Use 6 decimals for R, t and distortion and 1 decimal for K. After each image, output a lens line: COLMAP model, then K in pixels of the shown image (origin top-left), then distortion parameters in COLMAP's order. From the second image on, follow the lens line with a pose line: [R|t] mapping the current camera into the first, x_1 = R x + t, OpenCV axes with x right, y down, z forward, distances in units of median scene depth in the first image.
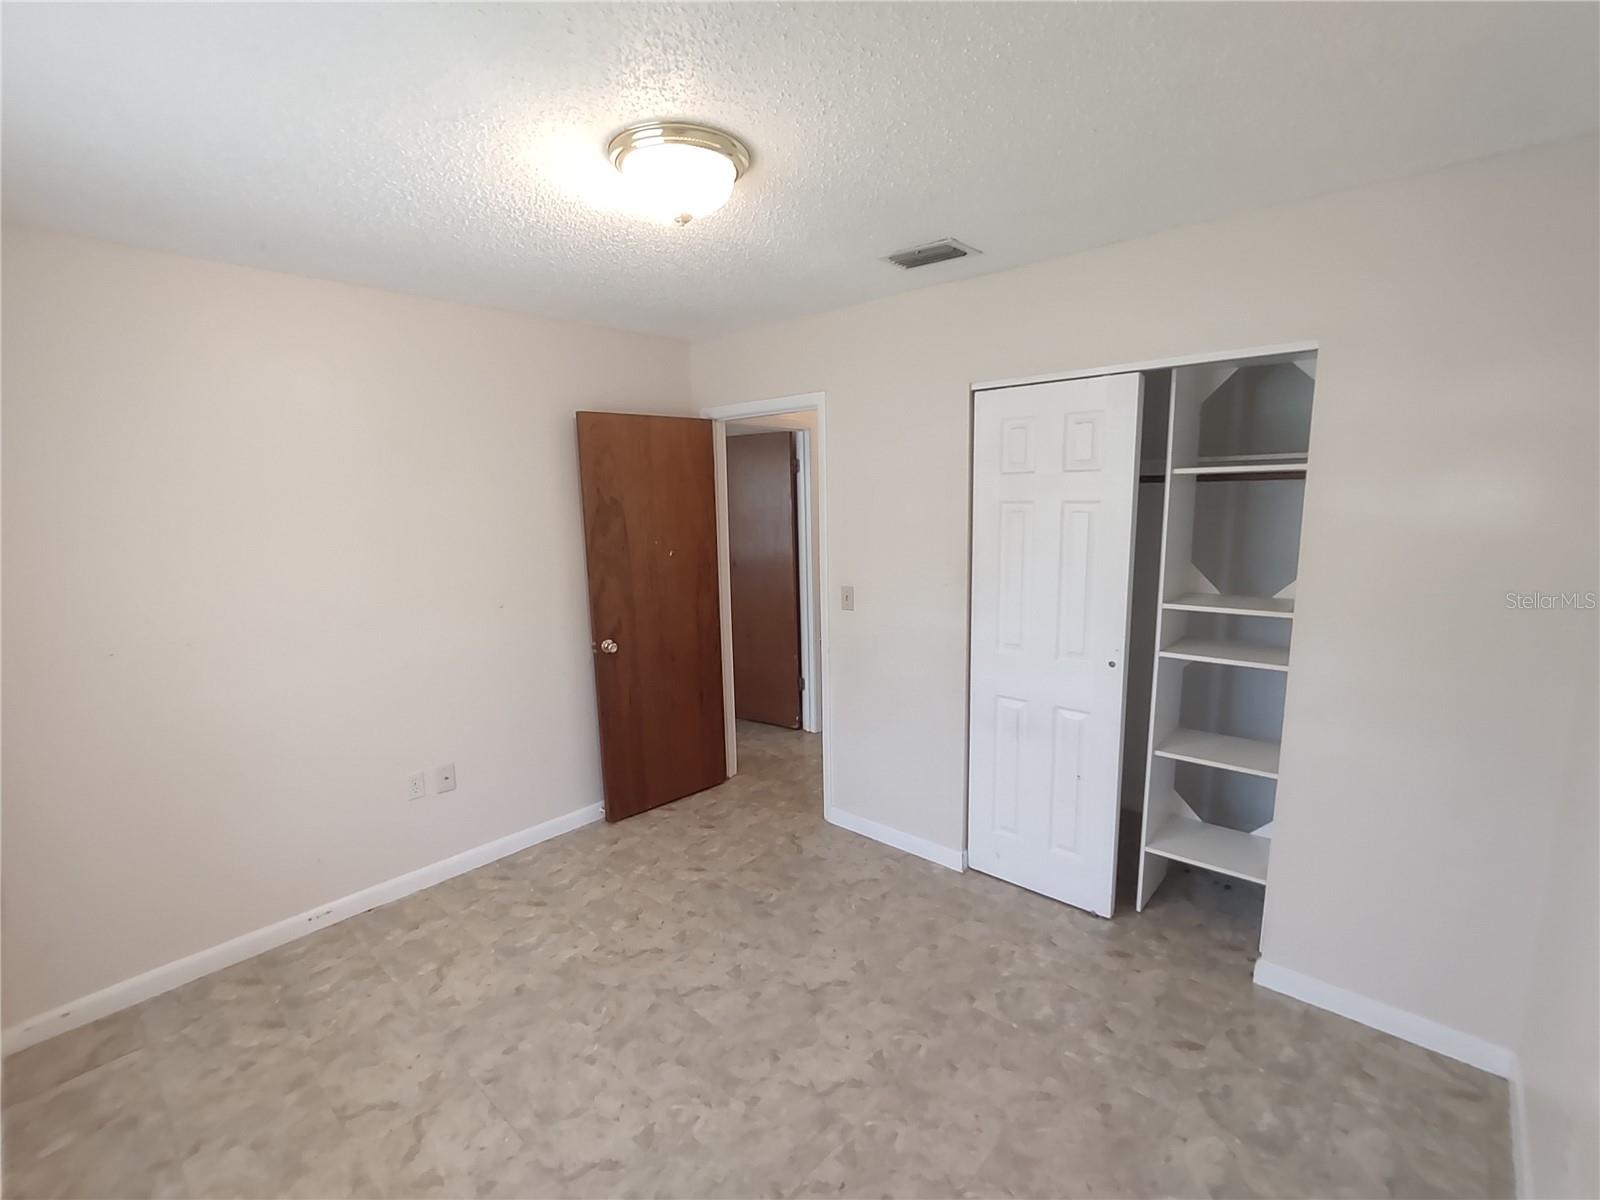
lens RADIAL K [[734.0, 0, 800.0], [0, 734.0, 600.0], [0, 0, 1]] dist [0.002096, 0.000756]
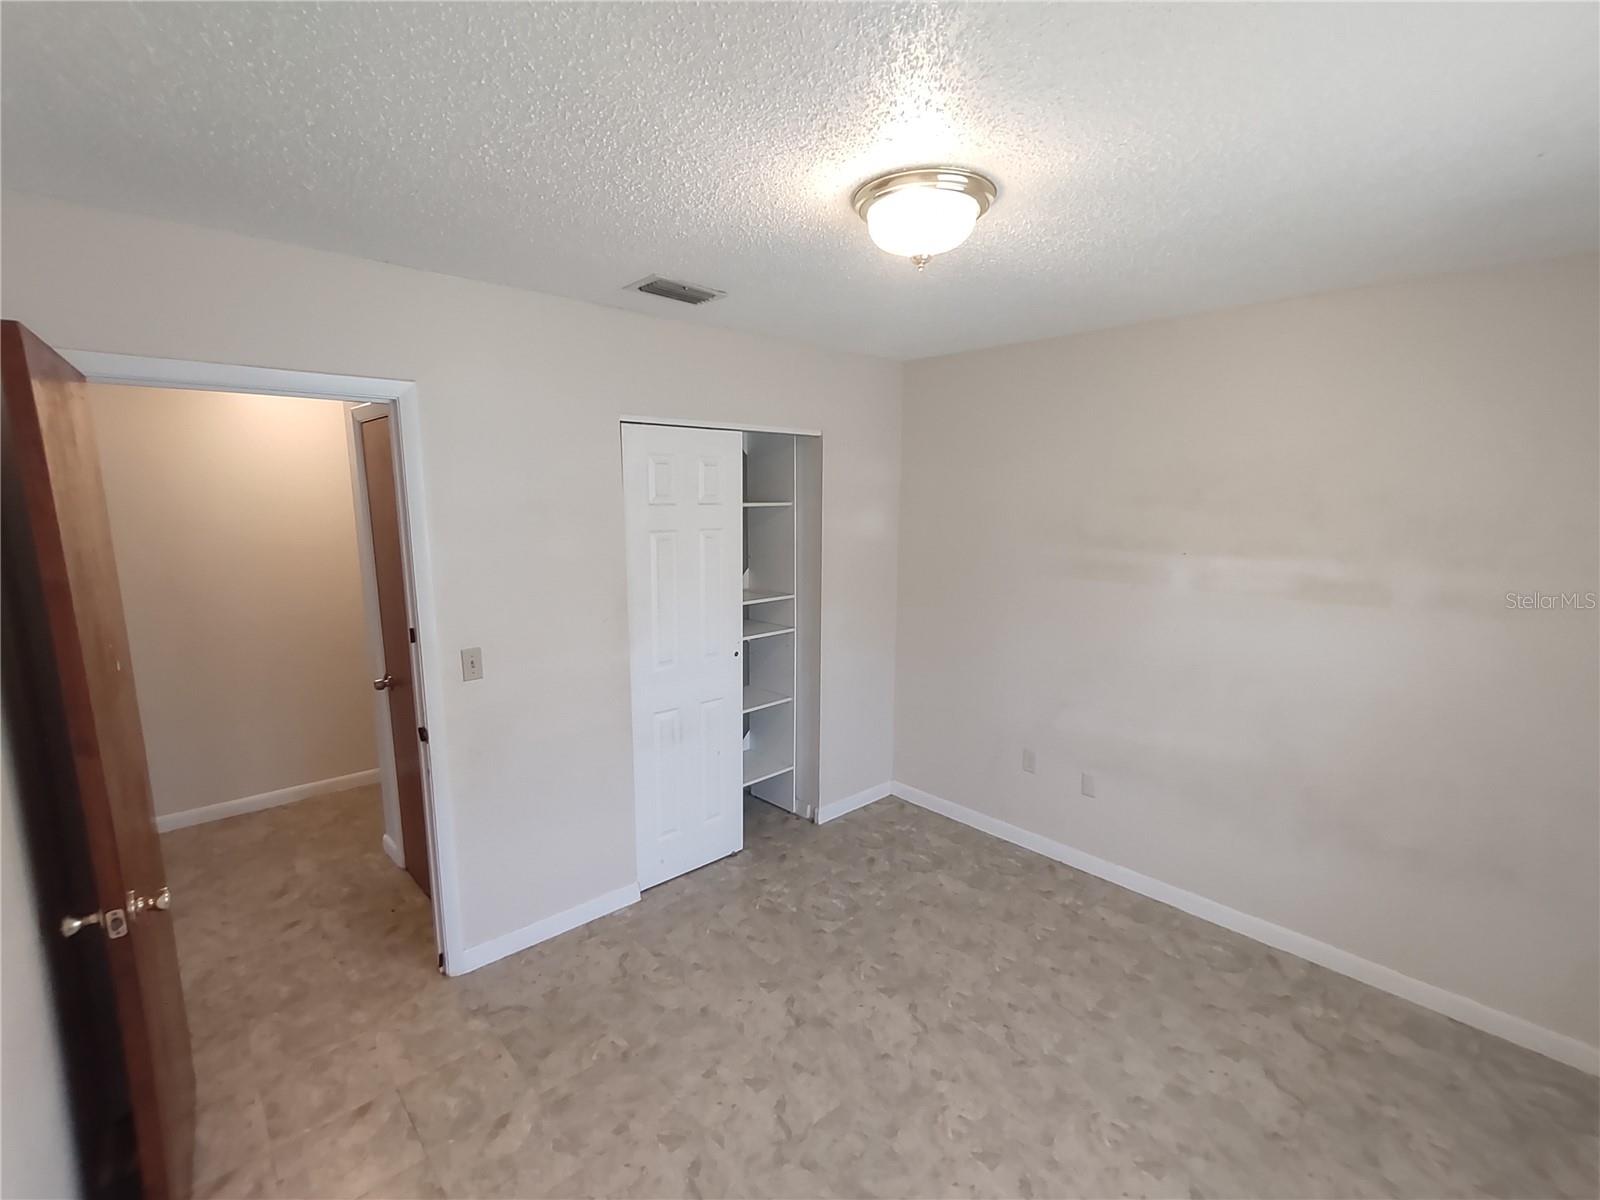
lens RADIAL K [[709.2, 0, 799.2], [0, 709.2, 603.1], [0, 0, 1]] dist [0.000540, 0.000630]
pose [[0.108684, -0.136570, 0.984650, -0.921200], [0.144619, 0.982152, 0.120261, -0.158810], [-0.983500, 0.129328, 0.126495, 0.857409]]
